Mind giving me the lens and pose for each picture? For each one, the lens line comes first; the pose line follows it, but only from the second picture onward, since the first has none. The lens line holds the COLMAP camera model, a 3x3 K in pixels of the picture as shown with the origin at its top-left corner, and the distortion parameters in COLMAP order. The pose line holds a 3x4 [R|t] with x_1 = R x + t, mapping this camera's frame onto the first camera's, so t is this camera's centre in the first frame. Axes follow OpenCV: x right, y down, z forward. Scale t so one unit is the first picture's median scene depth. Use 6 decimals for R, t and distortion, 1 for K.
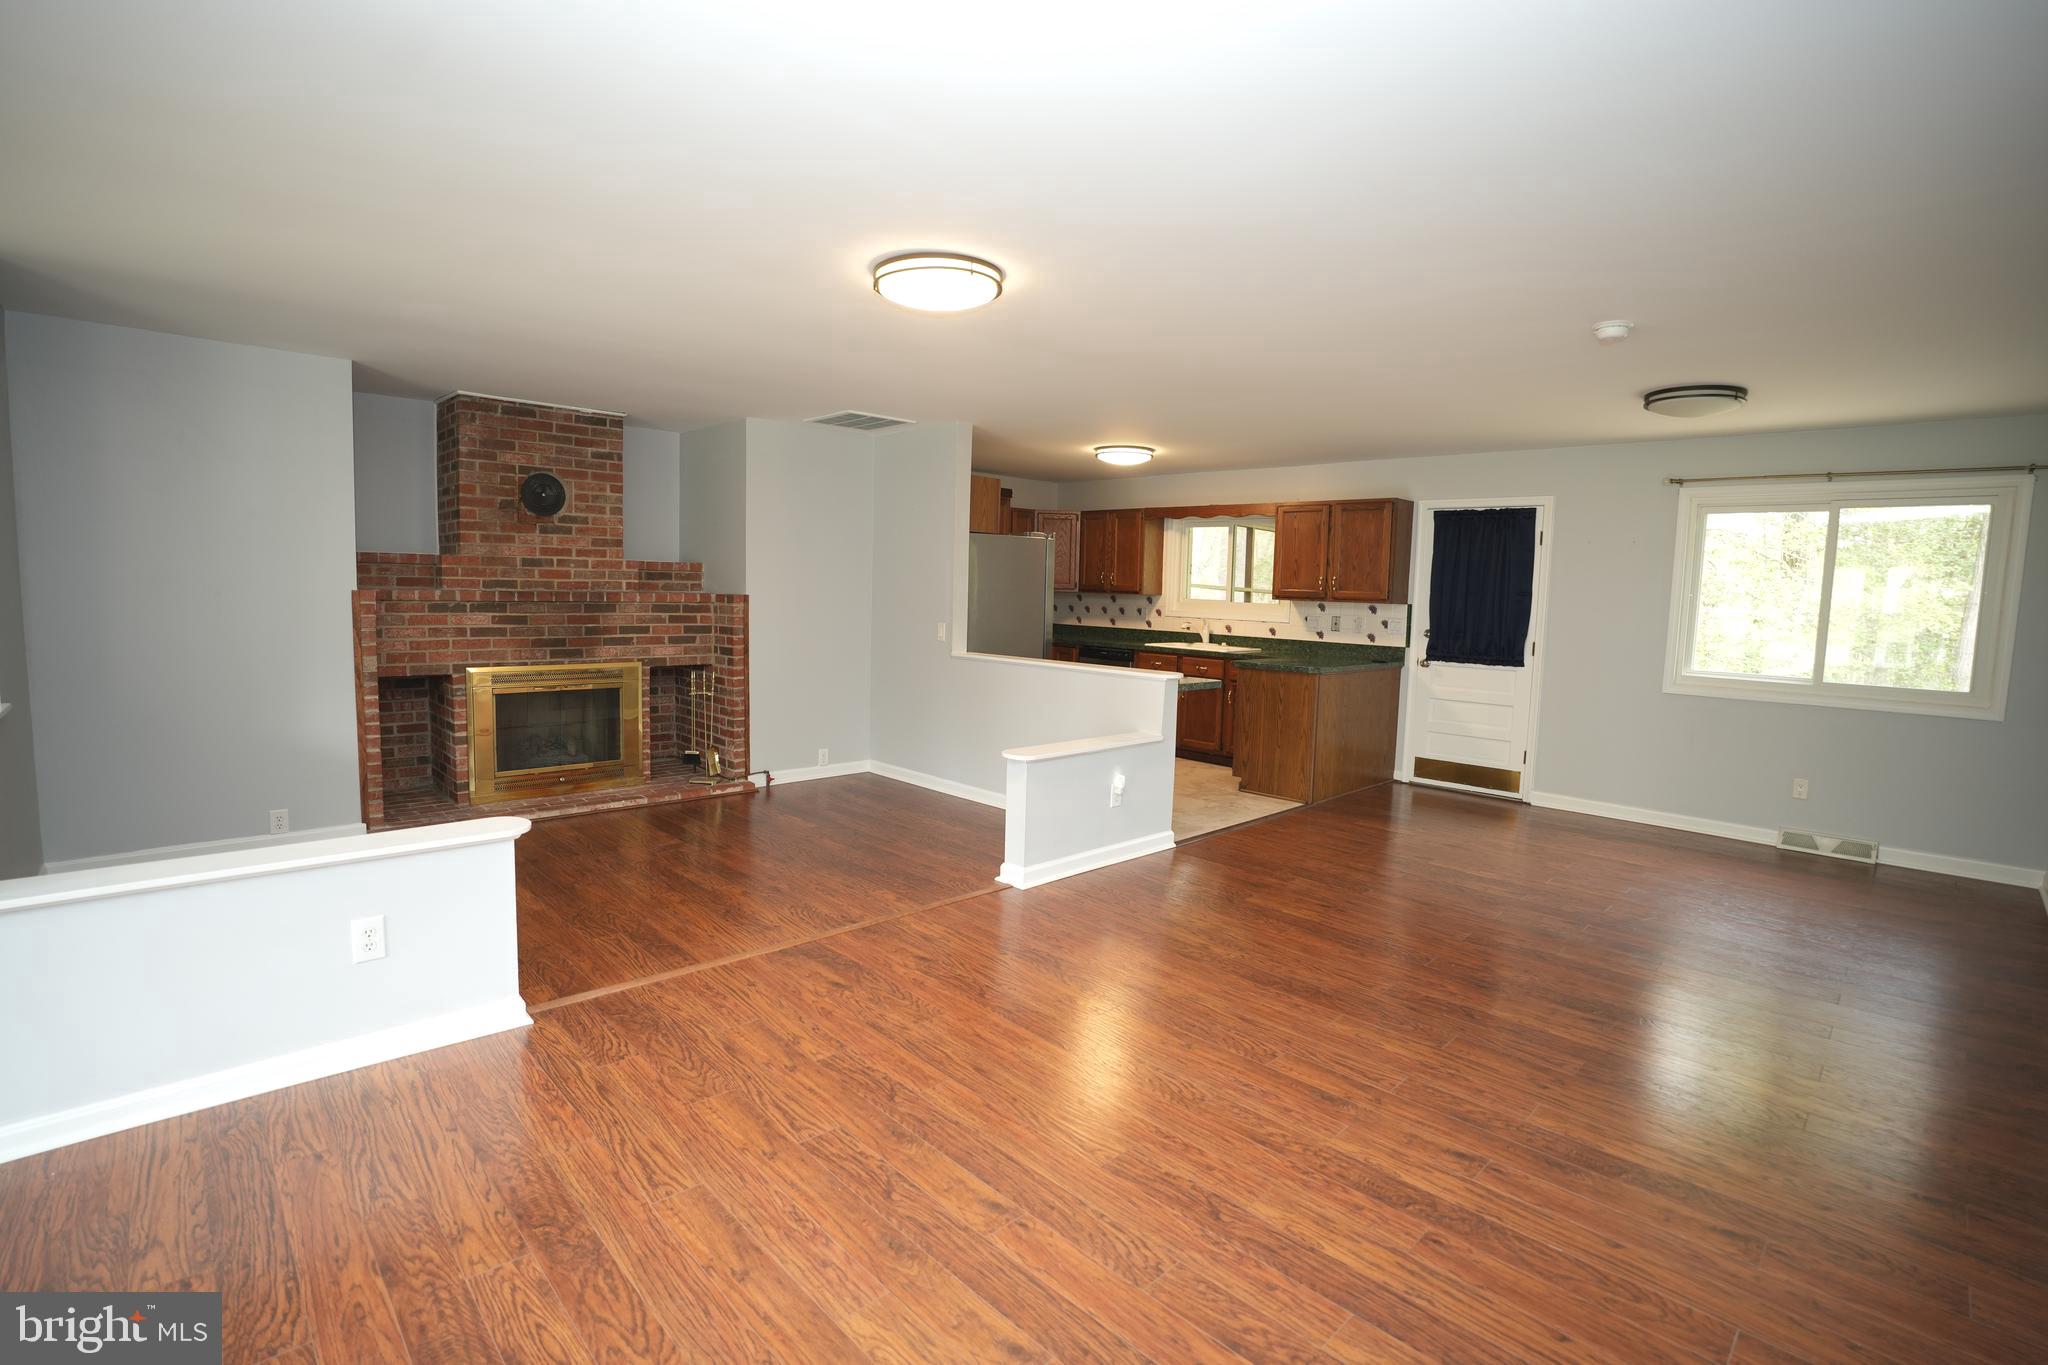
lens RADIAL K [[938.3, 0, 1024.0], [0, 938.3, 682.5], [0, 0, 1]] dist [-0.081981, 0.024569]
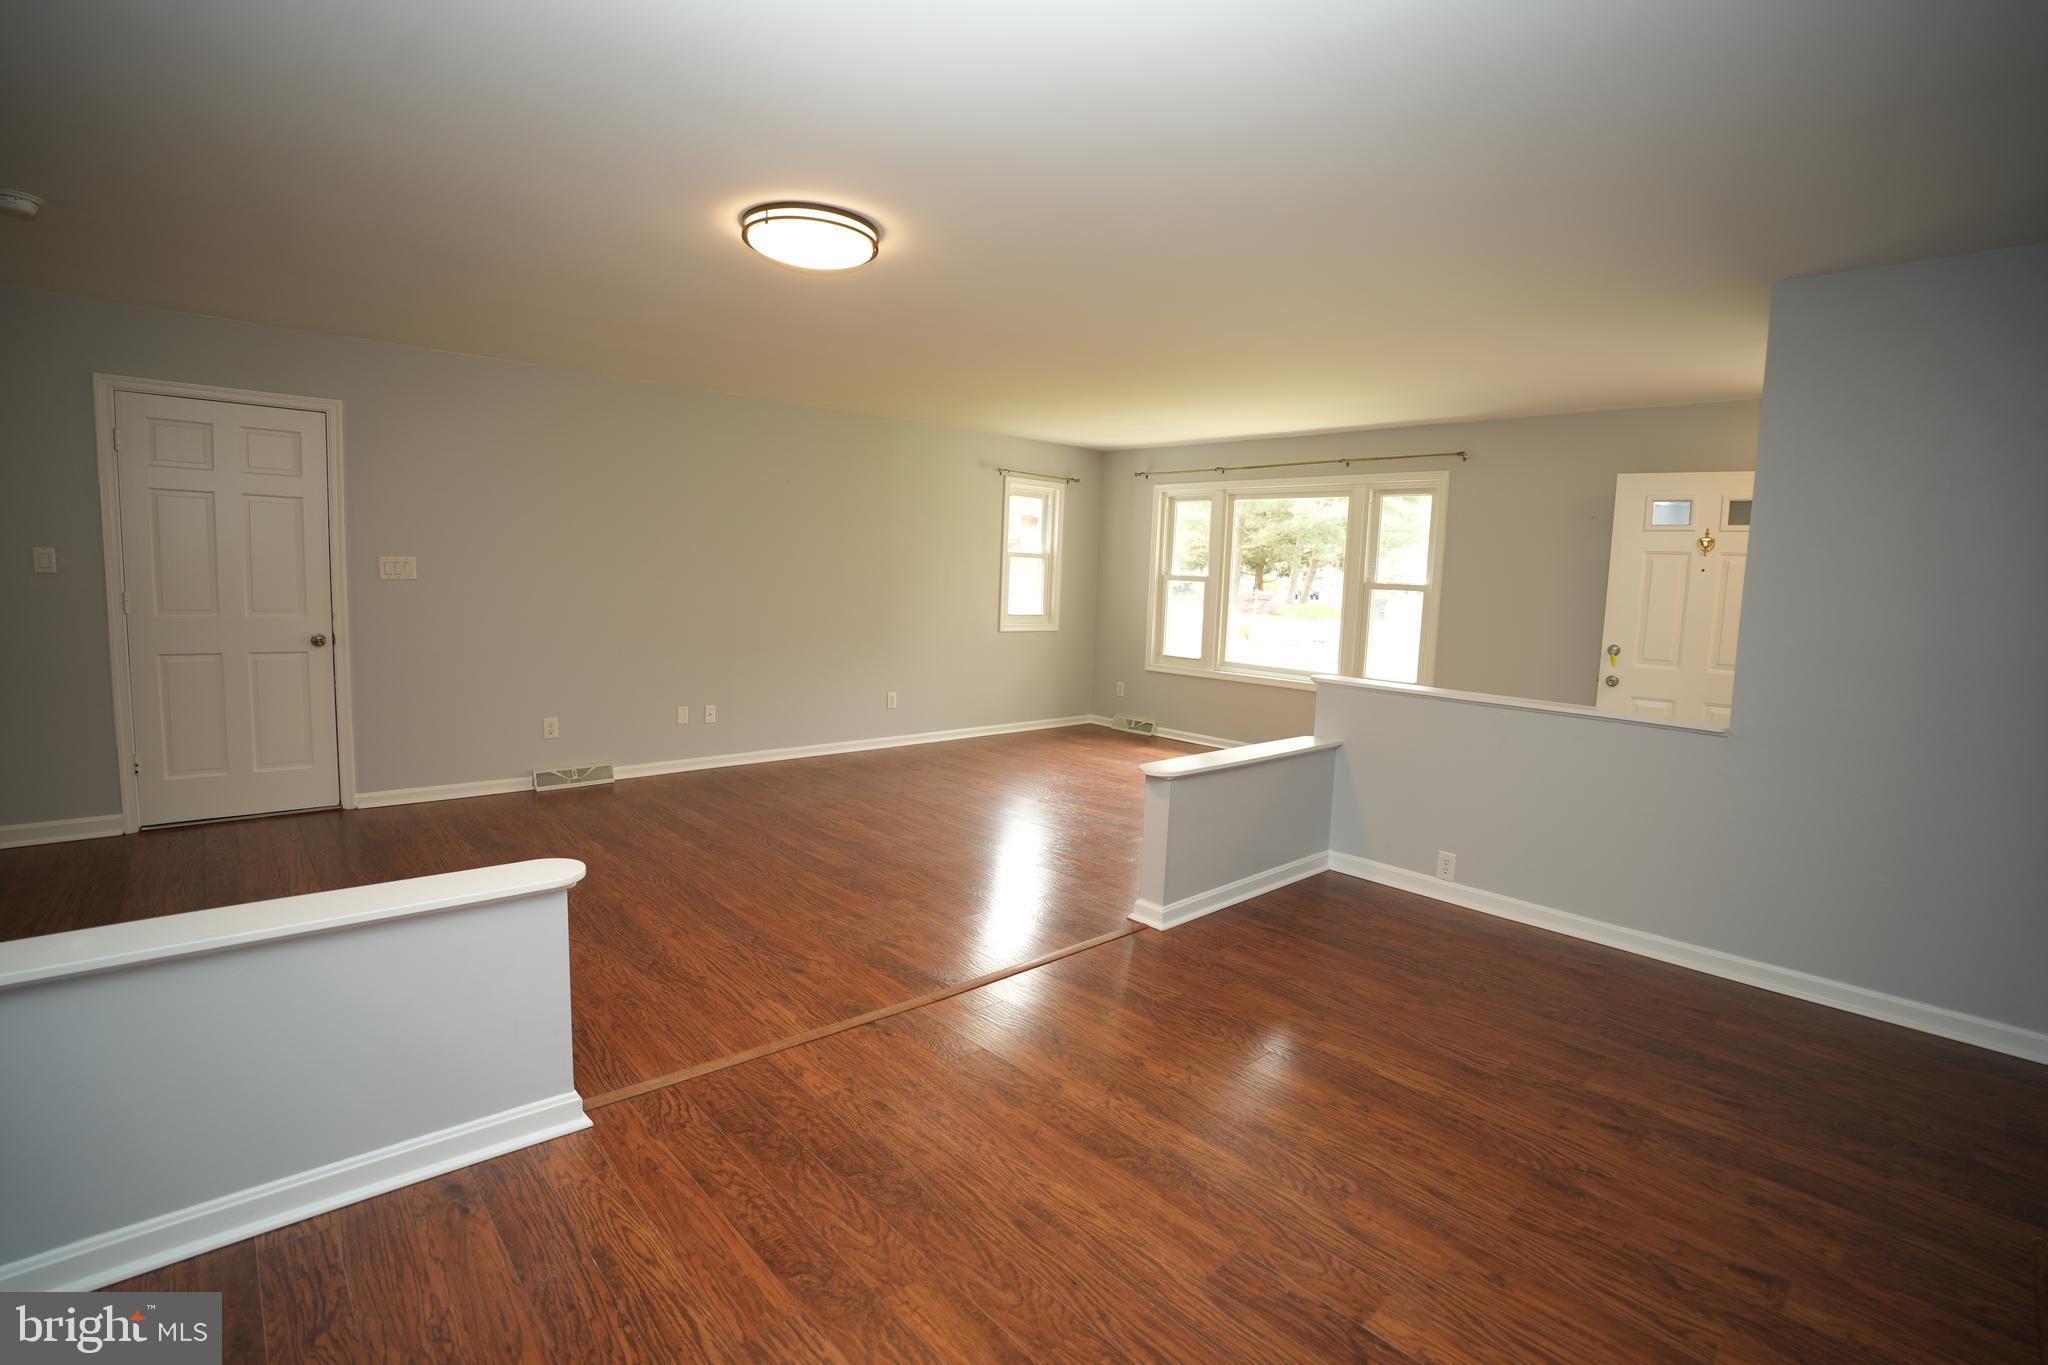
lens RADIAL K [[938.3, 0, 1024.0], [0, 938.3, 682.5], [0, 0, 1]] dist [-0.081981, 0.024569]
pose [[-0.997518, -0.067371, 0.020492, -0.238402], [-0.061536, 0.975443, 0.211482, -0.131046], [-0.034237, 0.209696, -0.977167, 1.324687]]
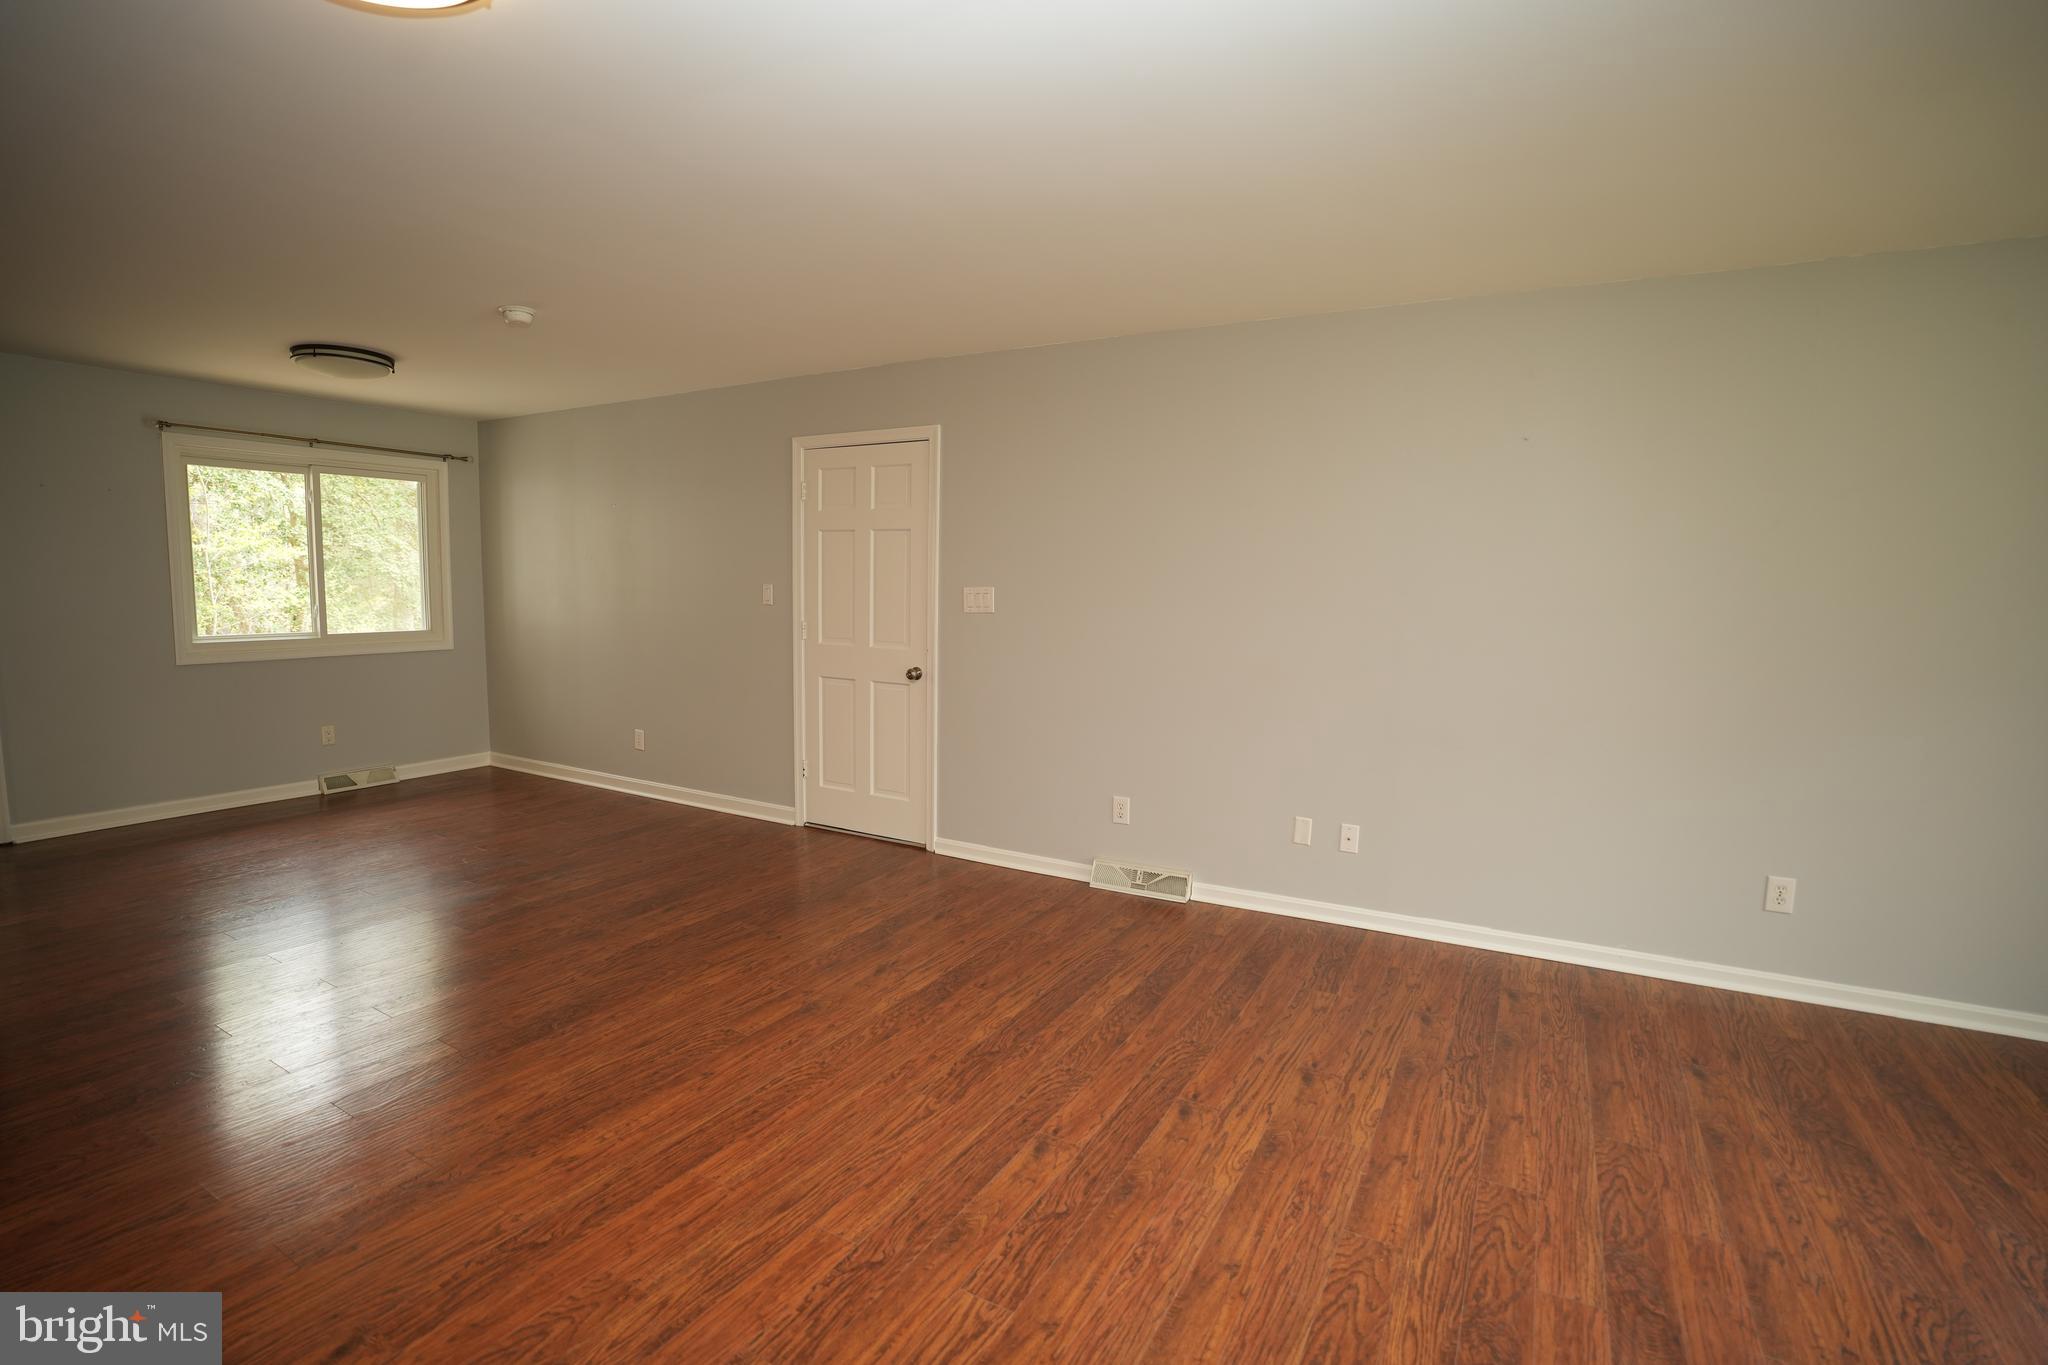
lens RADIAL K [[938.3, 0, 1024.0], [0, 938.3, 682.5], [0, 0, 1]] dist [-0.081981, 0.024569]
pose [[-0.286674, -0.133934, 0.948620, -0.431273], [0.070839, 0.984506, 0.160408, -0.064398], [-0.955406, 0.113184, -0.272744, 0.548938]]
